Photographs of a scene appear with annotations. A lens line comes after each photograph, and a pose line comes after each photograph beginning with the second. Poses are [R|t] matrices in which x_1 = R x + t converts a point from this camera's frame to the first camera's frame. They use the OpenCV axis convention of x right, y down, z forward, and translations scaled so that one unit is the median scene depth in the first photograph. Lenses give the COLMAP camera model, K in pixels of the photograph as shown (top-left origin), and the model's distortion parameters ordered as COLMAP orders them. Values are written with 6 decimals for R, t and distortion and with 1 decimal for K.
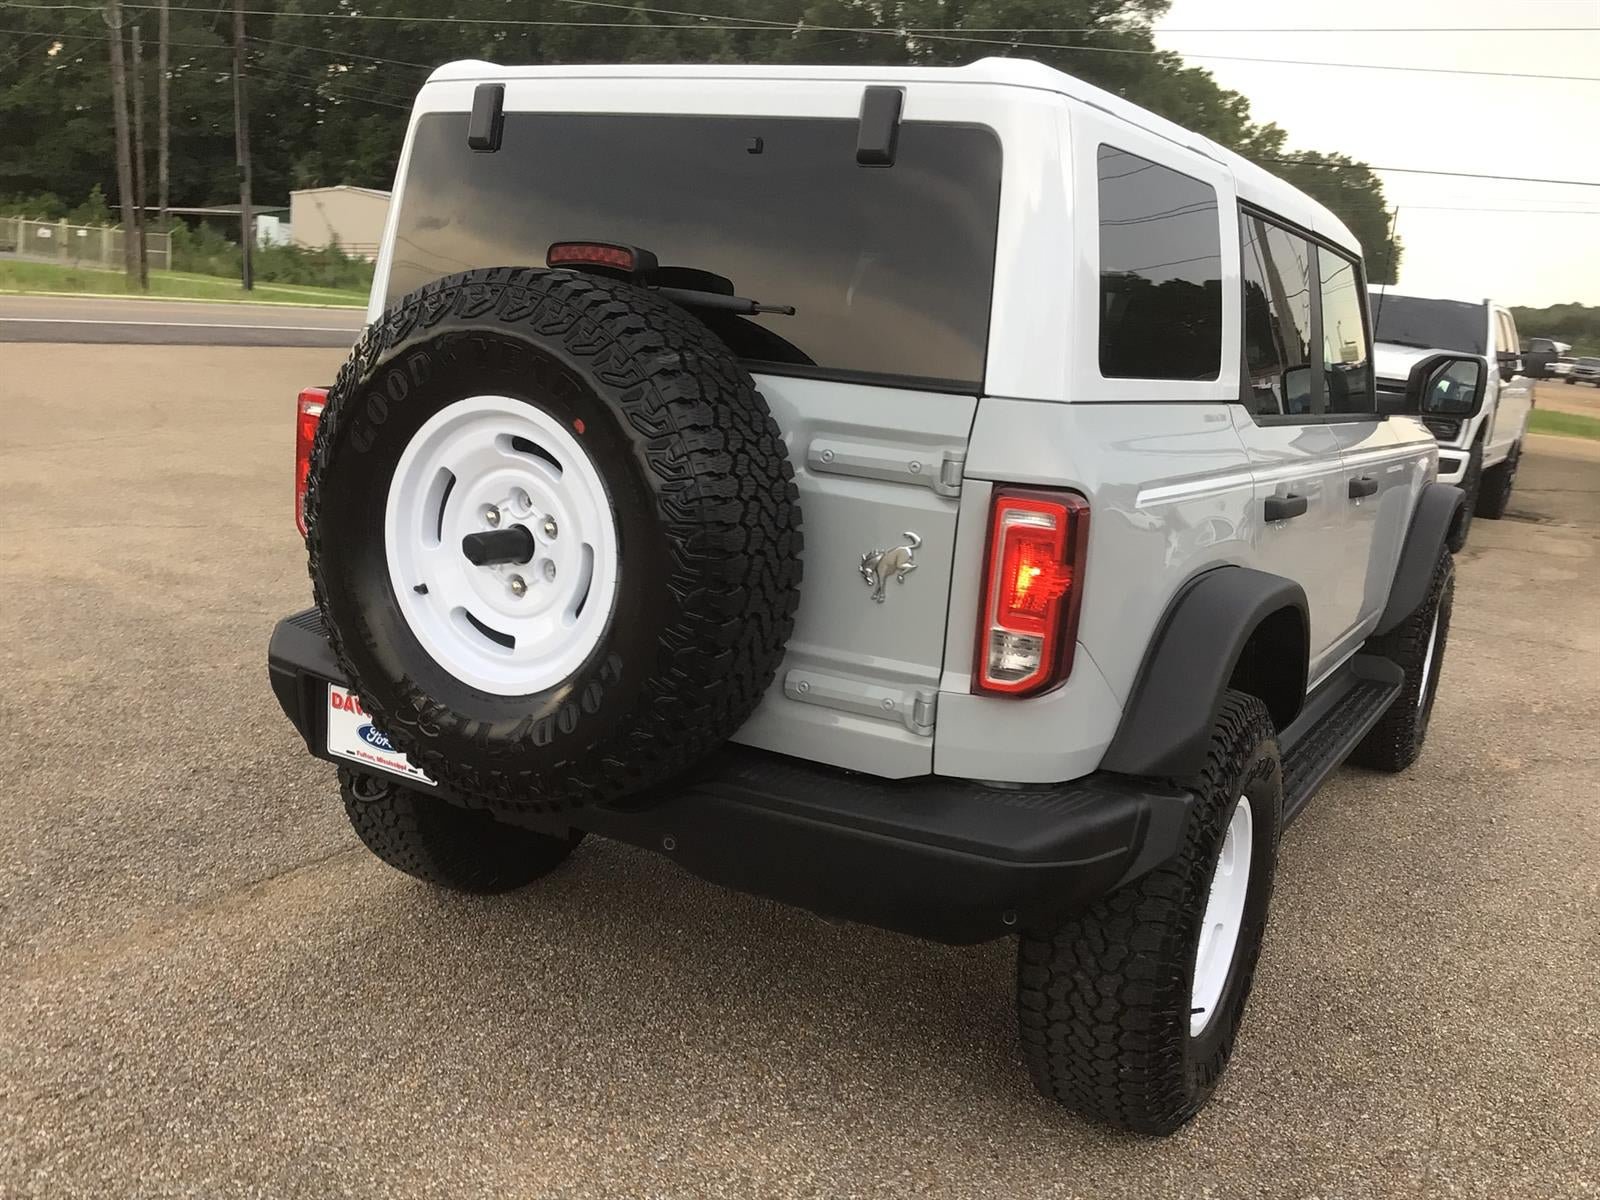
lens RADIAL K [[1464.4, 0, 814.0], [0, 1464.4, 598.8], [0, 0, 1]] dist [0.020438, 0.000000]
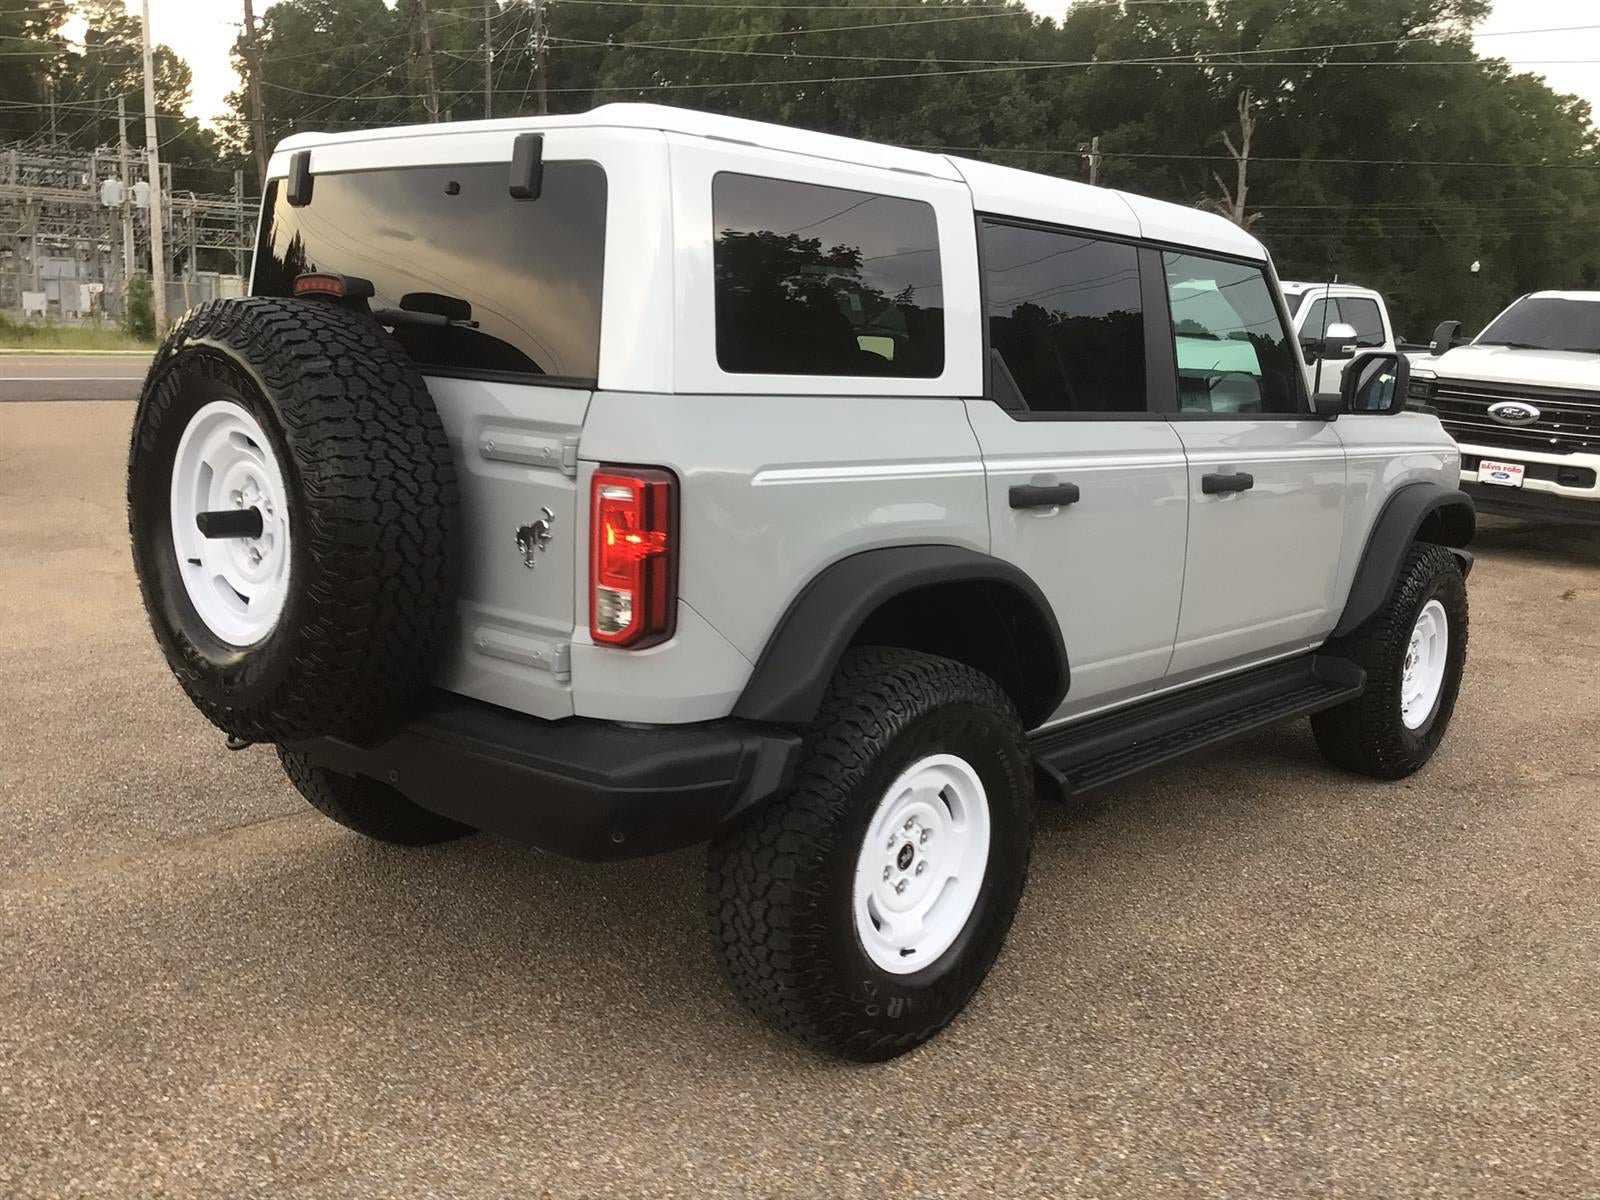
lens RADIAL K [[1464.4, 0, 823.1], [0, 1464.4, 605.6], [0, 0, 1]] dist [0.020438, 0.000000]
pose [[0.978843, -0.000520, -0.204612, 0.498220], [-0.004287, 0.999725, -0.023047, 0.056979], [0.204568, 0.023436, 0.978572, -0.102333]]
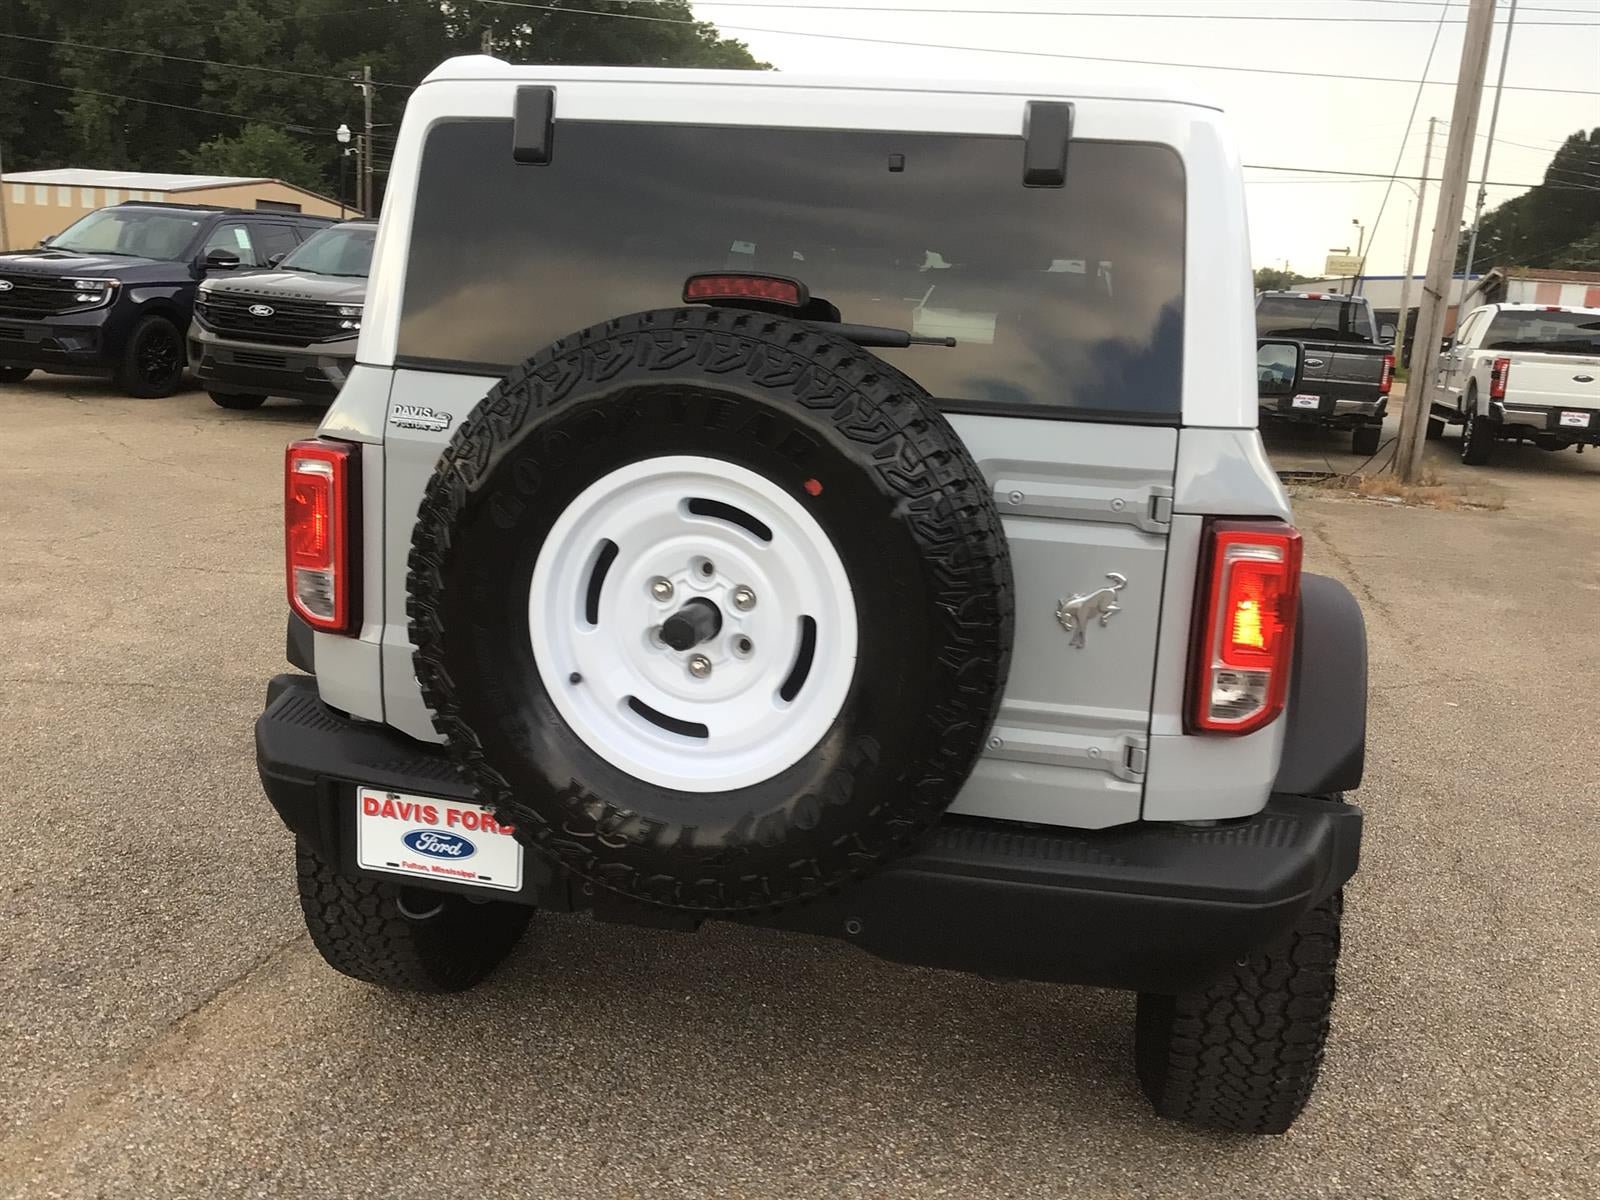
lens RADIAL K [[1464.4, 0, 806.2], [0, 1464.4, 604.6], [0, 0, 1]] dist [0.020438, 0.000000]
pose [[0.958488, -0.084713, 0.272258, -0.367316], [0.078359, 0.996340, 0.034145, -0.069168], [-0.274154, -0.011394, 0.961618, 0.129908]]
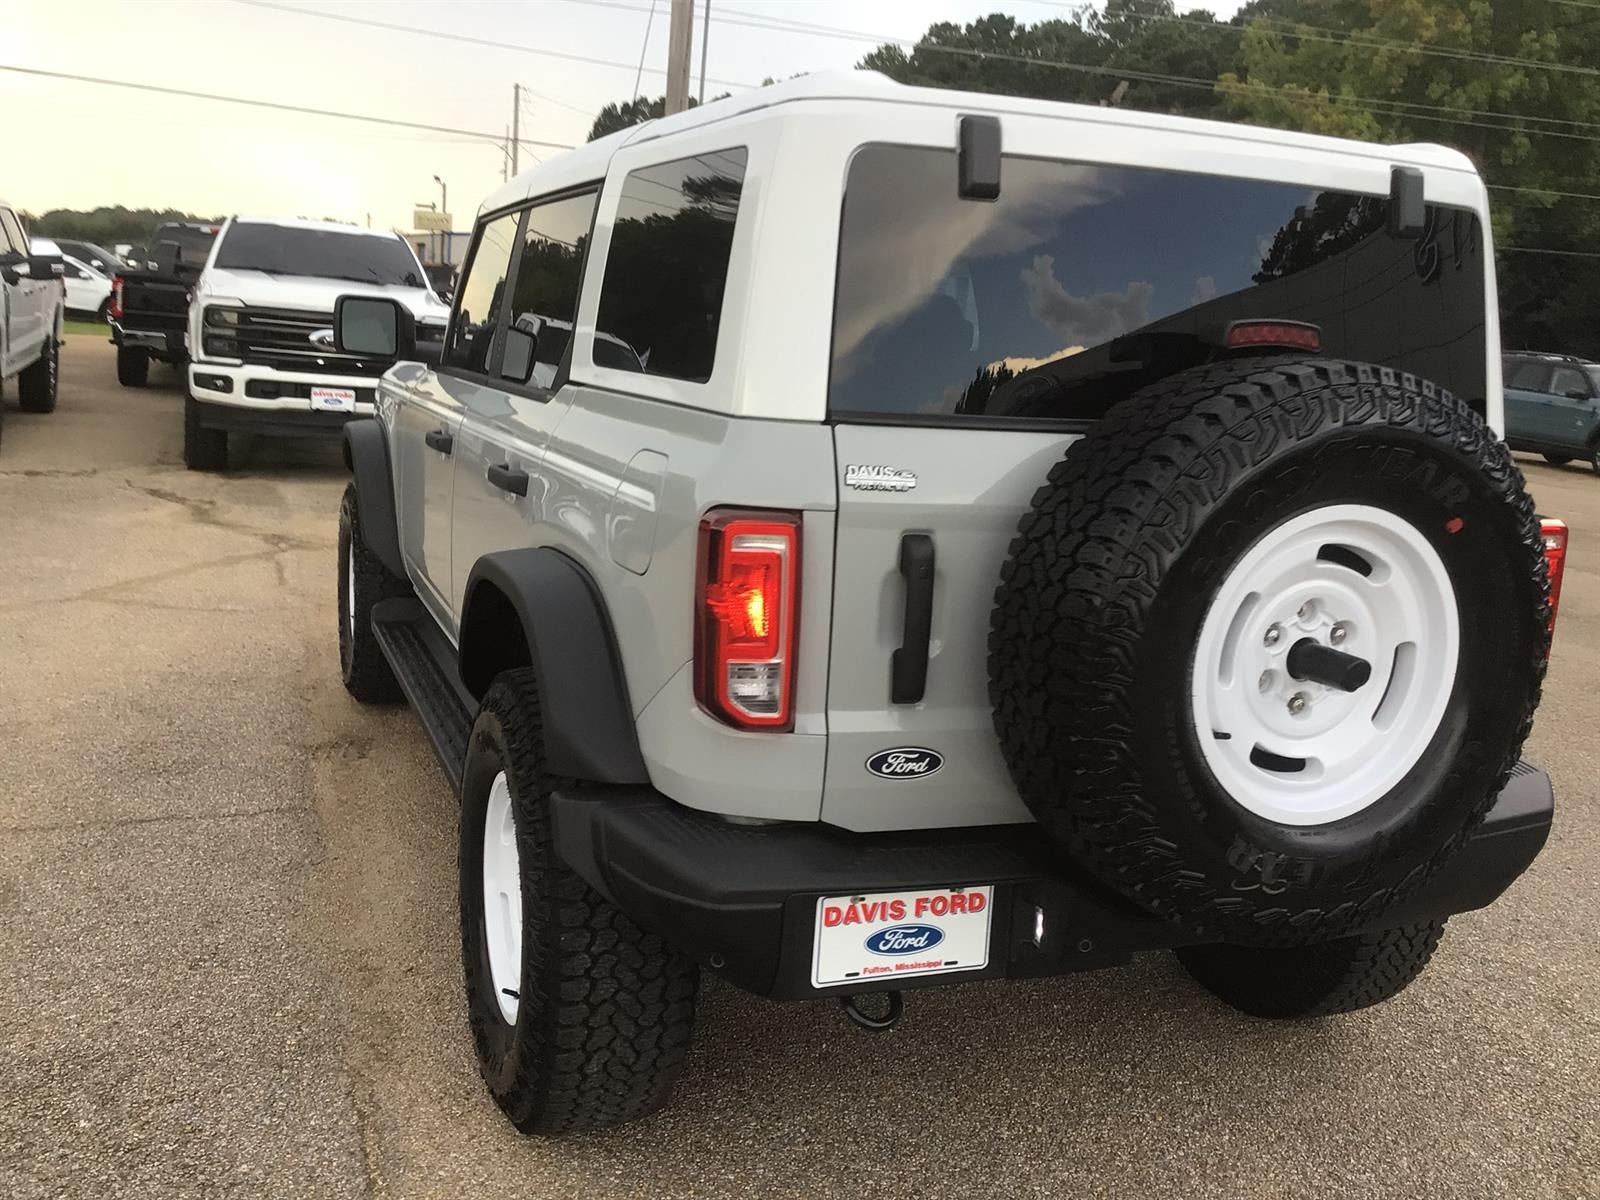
lens RADIAL K [[1464.4, 0, 791.6], [0, 1464.4, 587.3], [0, 0, 1]] dist [0.020438, 0.000000]
pose [[0.636687, -0.188472, 0.747735, -1.052597], [0.146976, 0.981555, 0.122259, -0.233737], [-0.756986, 0.032058, 0.652644, 0.620161]]
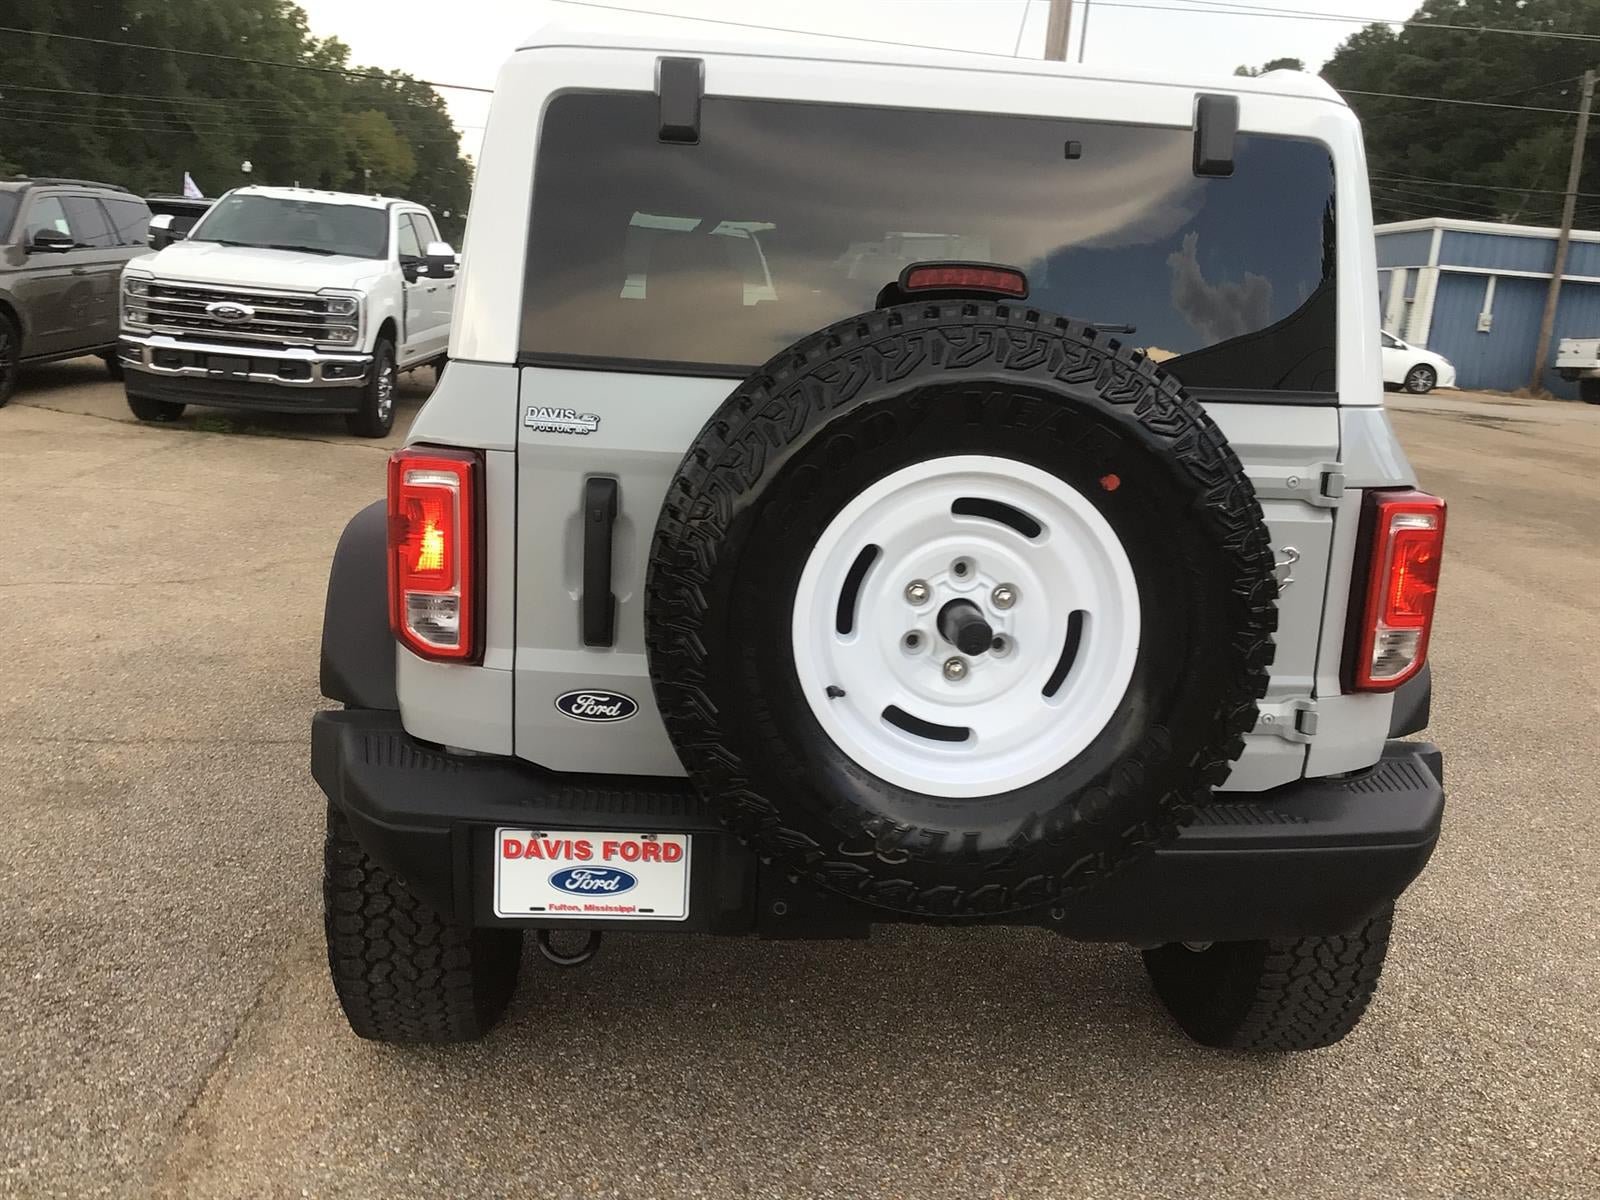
lens RADIAL K [[1464.4, 0, 814.1], [0, 1464.4, 584.7], [0, 0, 1]] dist [0.020438, 0.000000]
pose [[0.831260, -0.150379, 0.535157, -0.707161], [0.127056, 0.988628, 0.080448, -0.134258], [-0.541168, 0.001122, 0.840914, 0.311896]]
